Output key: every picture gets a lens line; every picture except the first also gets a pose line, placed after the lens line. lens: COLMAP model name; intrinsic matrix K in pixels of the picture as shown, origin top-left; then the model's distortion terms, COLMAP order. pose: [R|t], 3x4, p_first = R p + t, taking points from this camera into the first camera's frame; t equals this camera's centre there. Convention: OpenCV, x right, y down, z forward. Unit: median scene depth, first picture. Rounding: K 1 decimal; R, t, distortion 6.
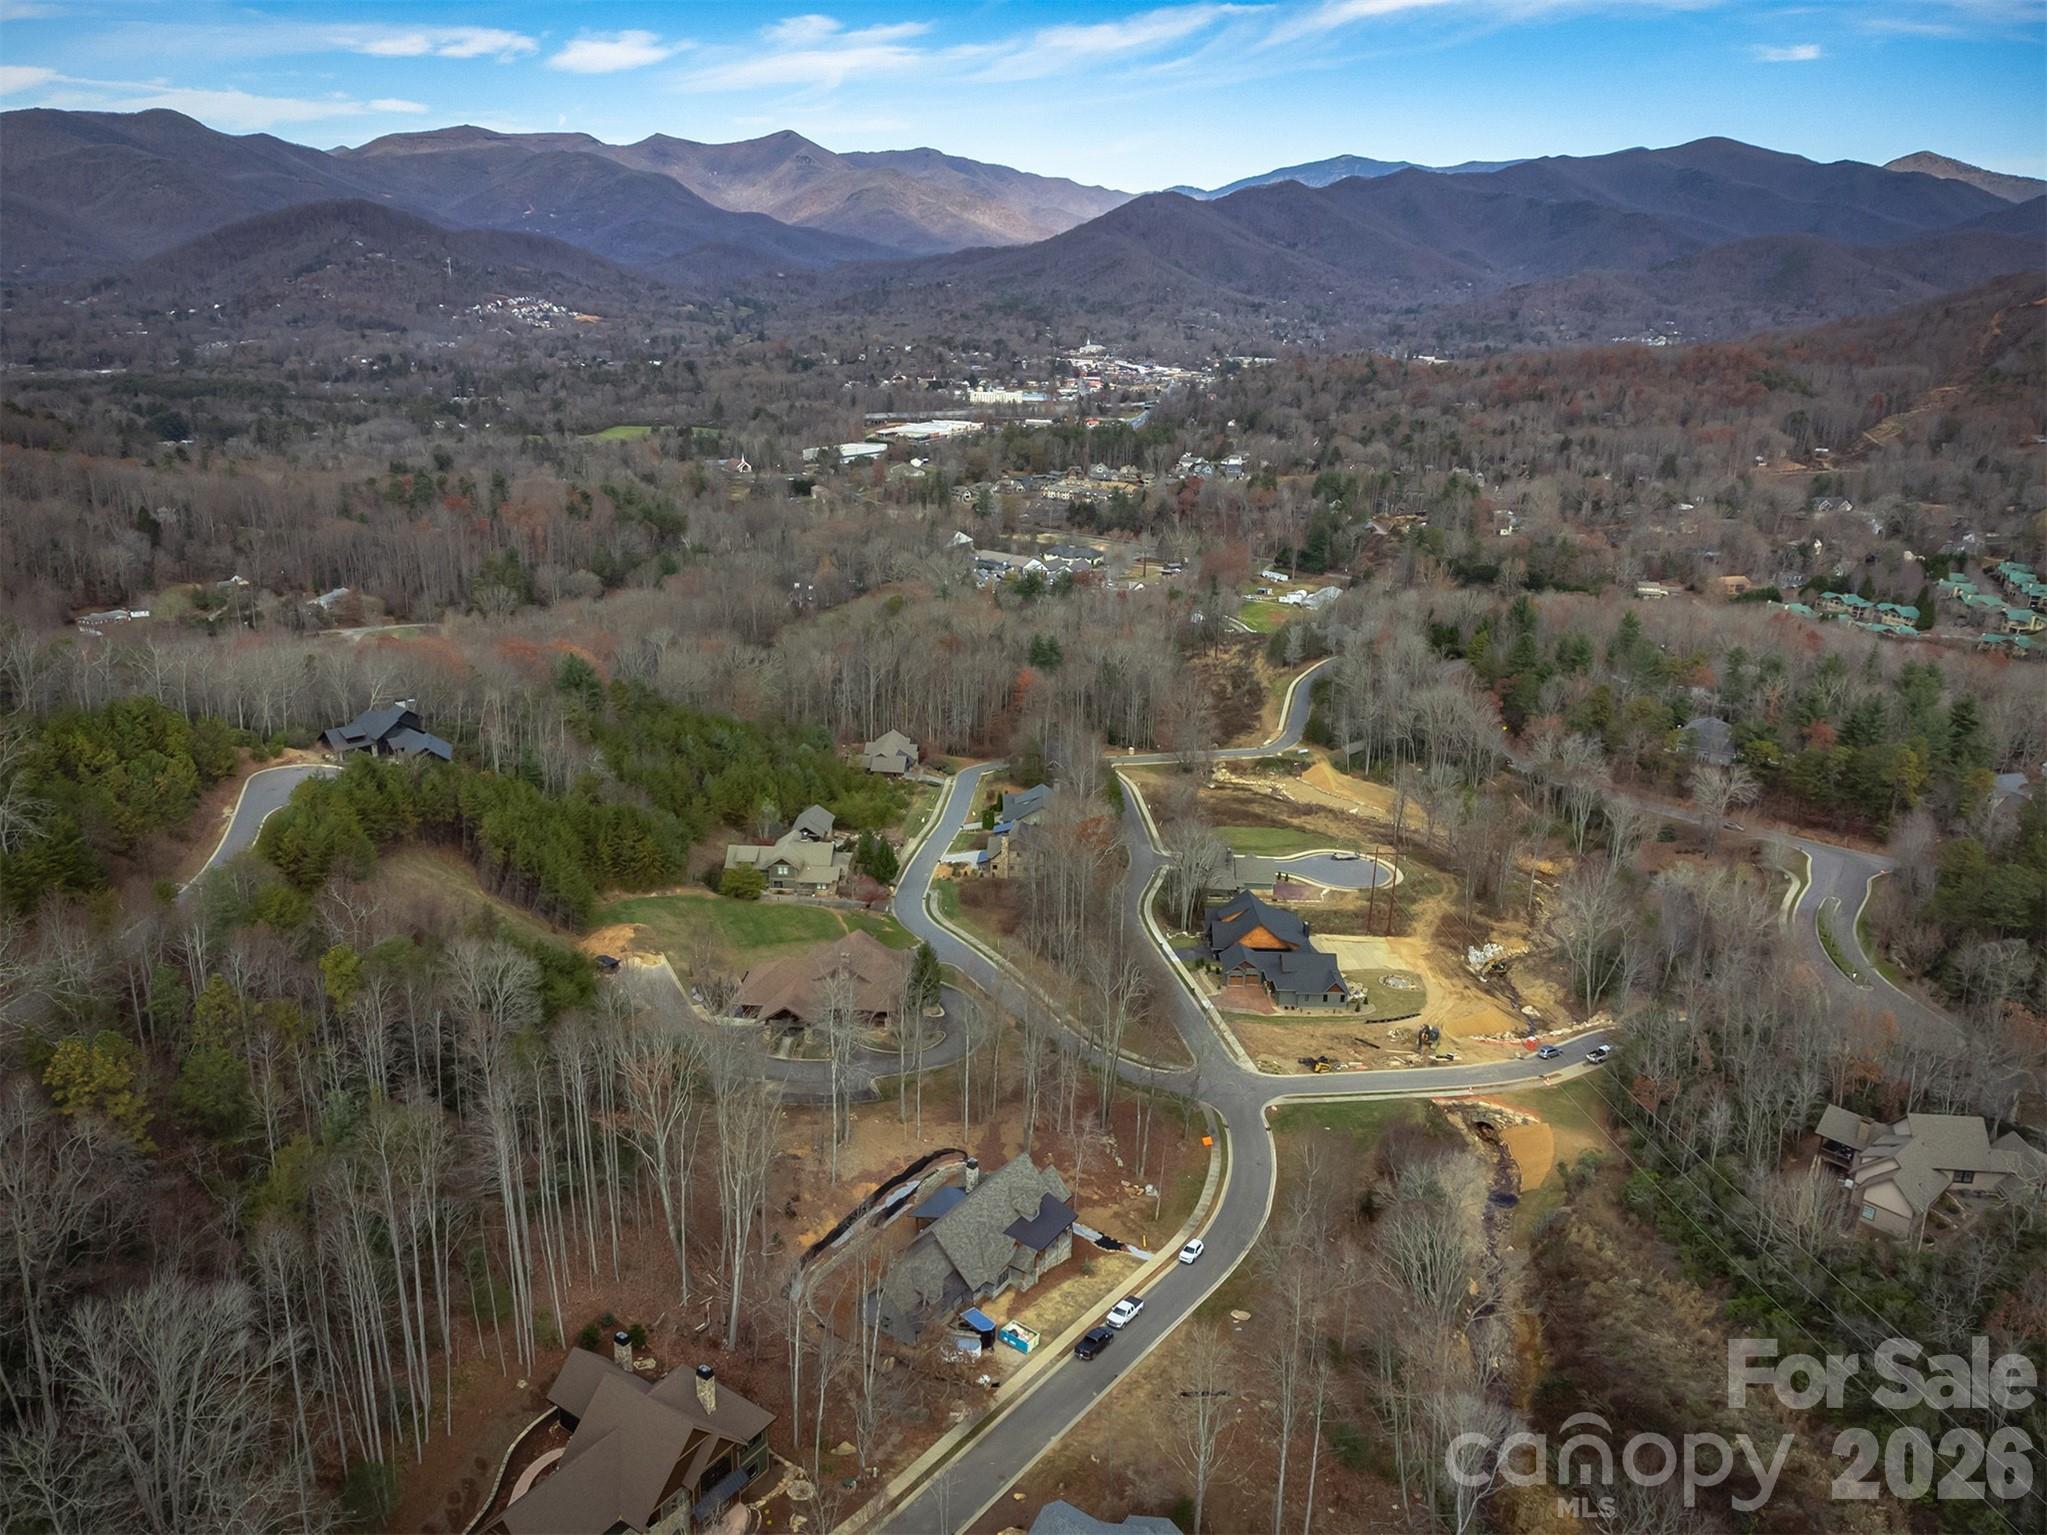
lens RADIAL K [[1526.2, 0, 1017.8], [0, 1526.2, 768.9], [0, 0, 1]] dist [0.023691, 0.000189]
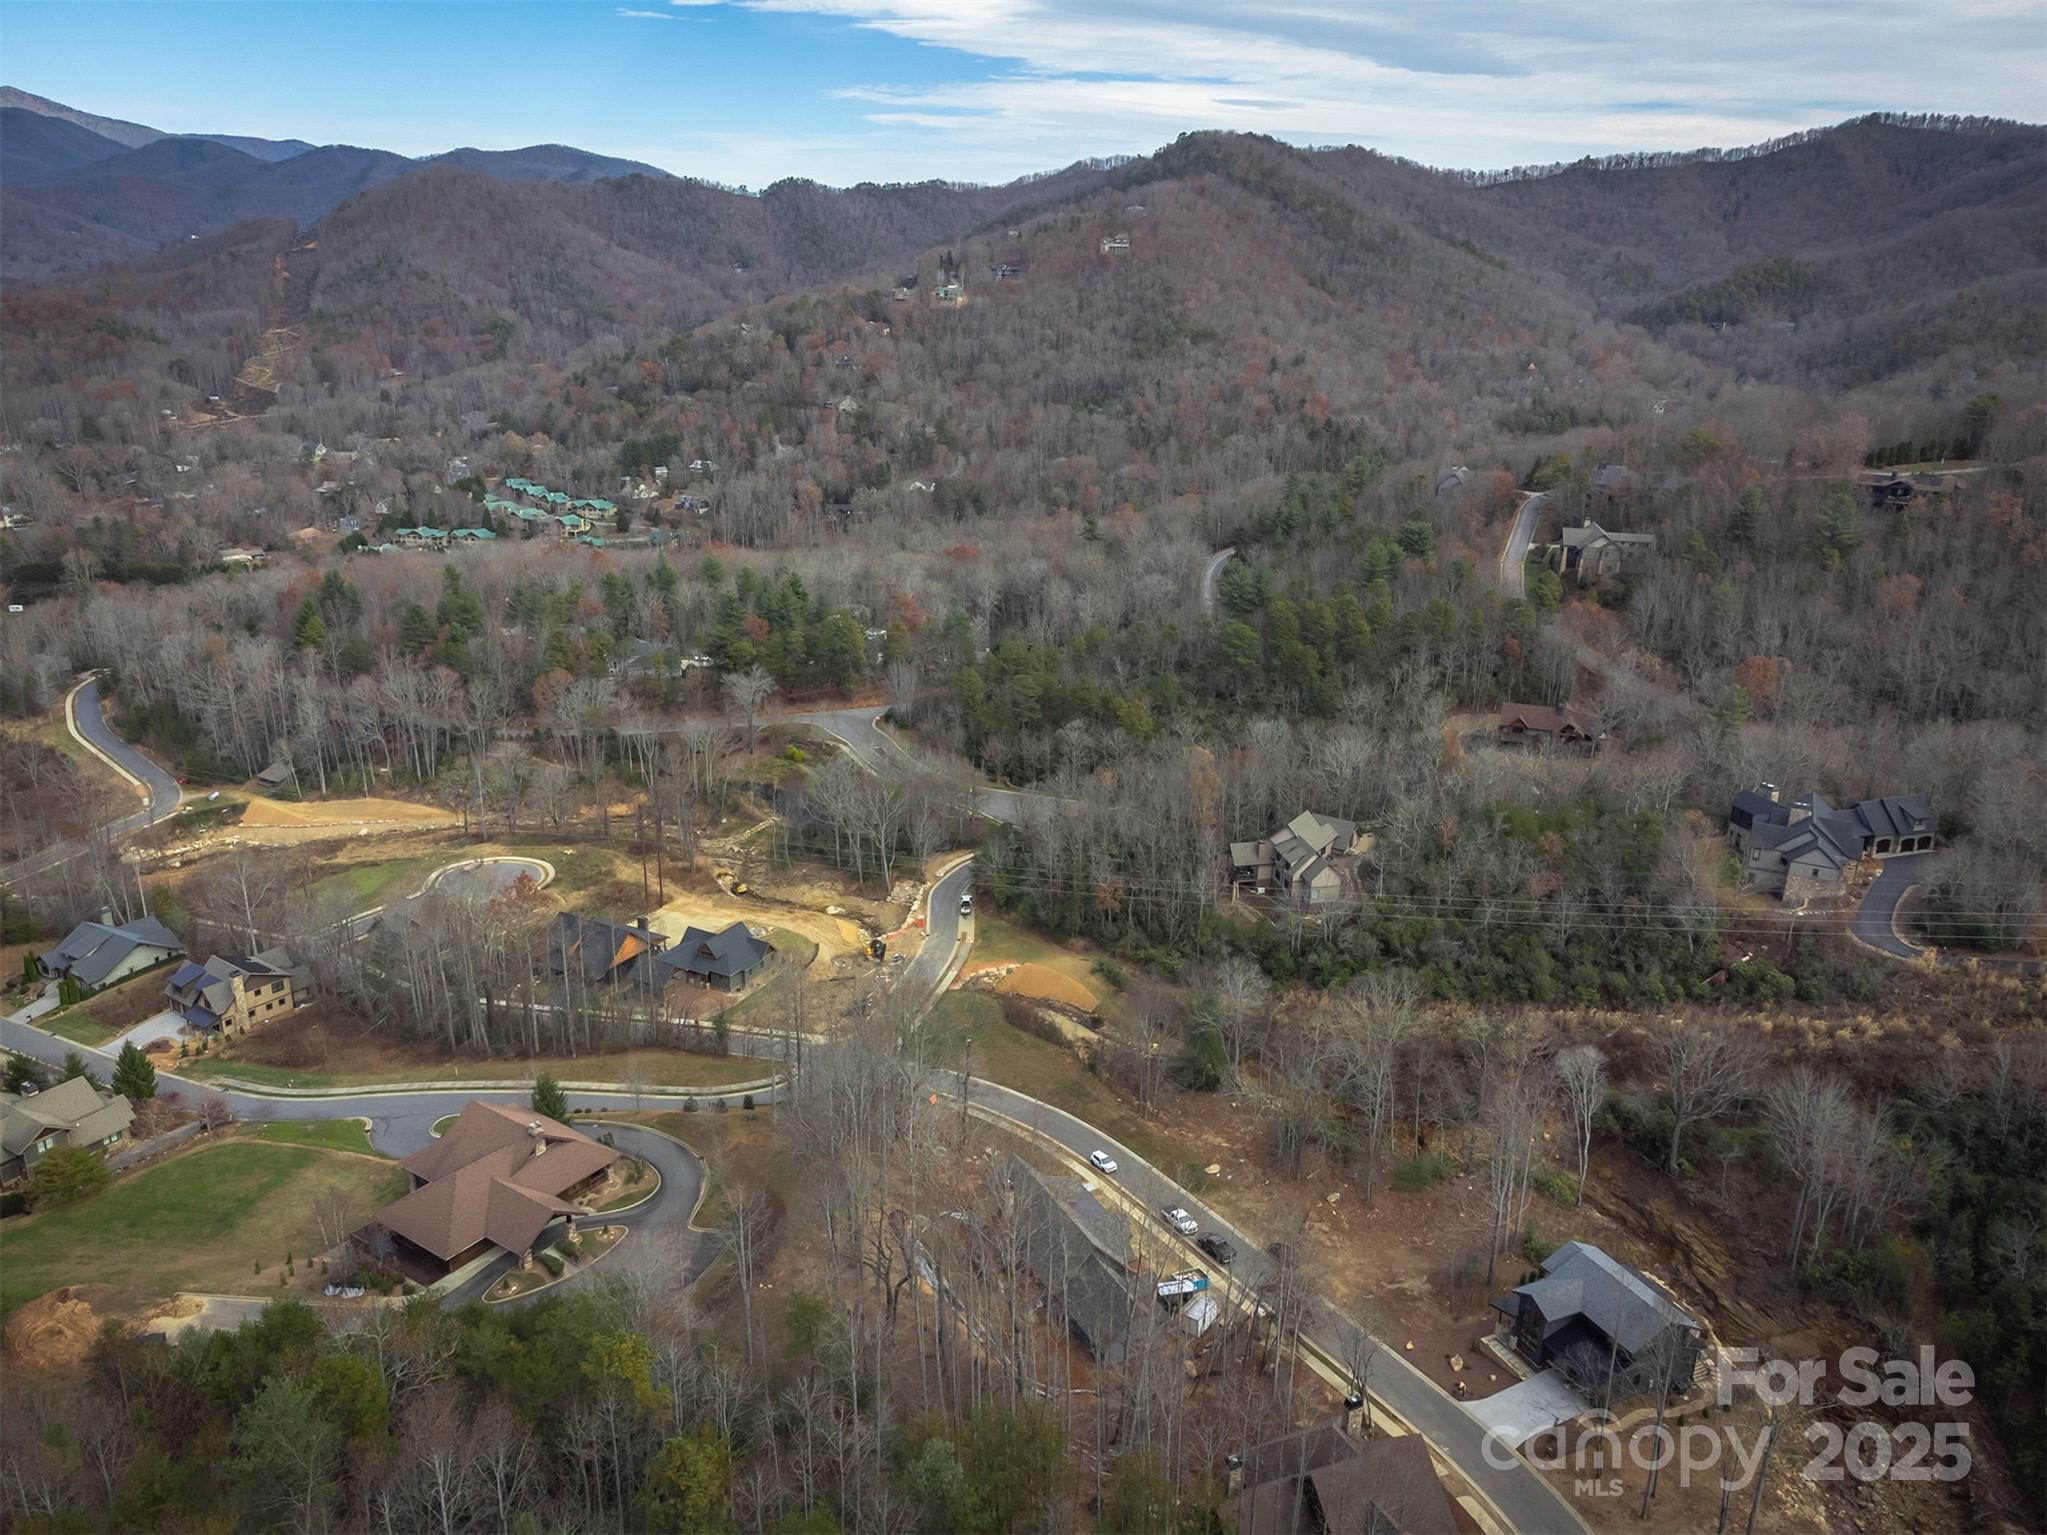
lens RADIAL K [[1526.2, 0, 1027.8], [0, 1526.2, 764.7], [0, 0, 1]] dist [0.023691, 0.000189]
pose [[0.492103, -0.291484, 0.820287, -0.274471], [0.265815, 0.947588, 0.177253, -0.057364], [-0.828961, 0.130818, 0.543792, 0.169753]]
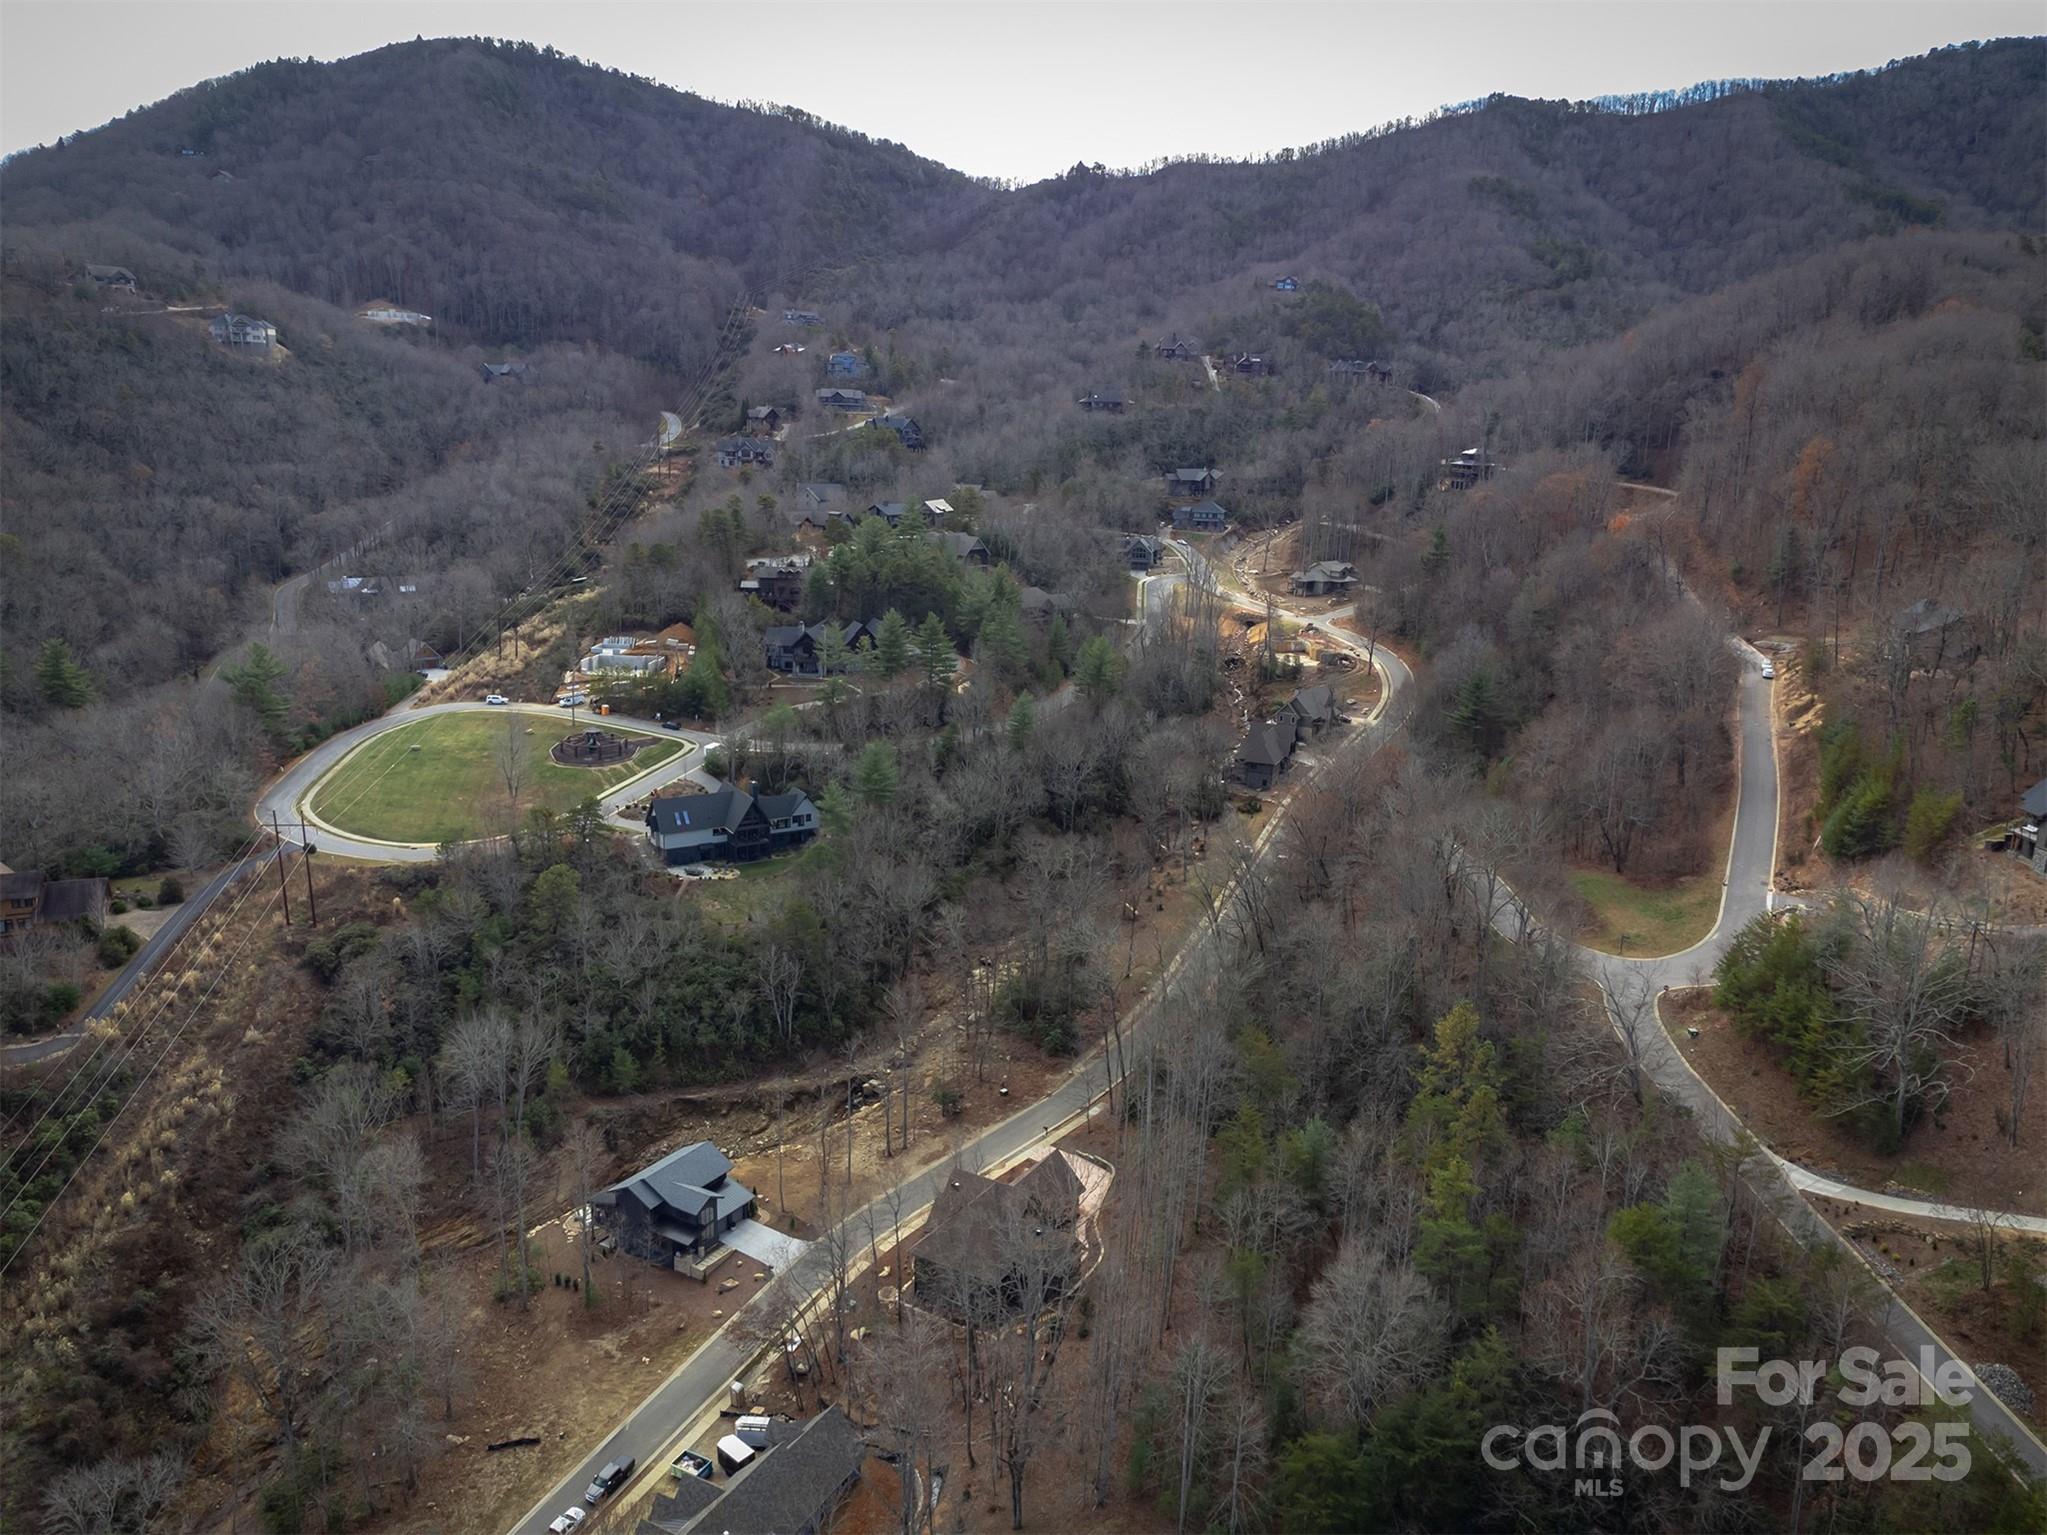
lens RADIAL K [[1526.2, 0, 1030.0], [0, 1526.2, 752.6], [0, 0, 1]] dist [0.023691, 0.000189]
pose [[-0.995297, -0.029615, -0.092231, -0.037158], [-0.073687, 0.849507, 0.522405, -0.180590], [0.062880, 0.526745, -0.847694, 0.551732]]
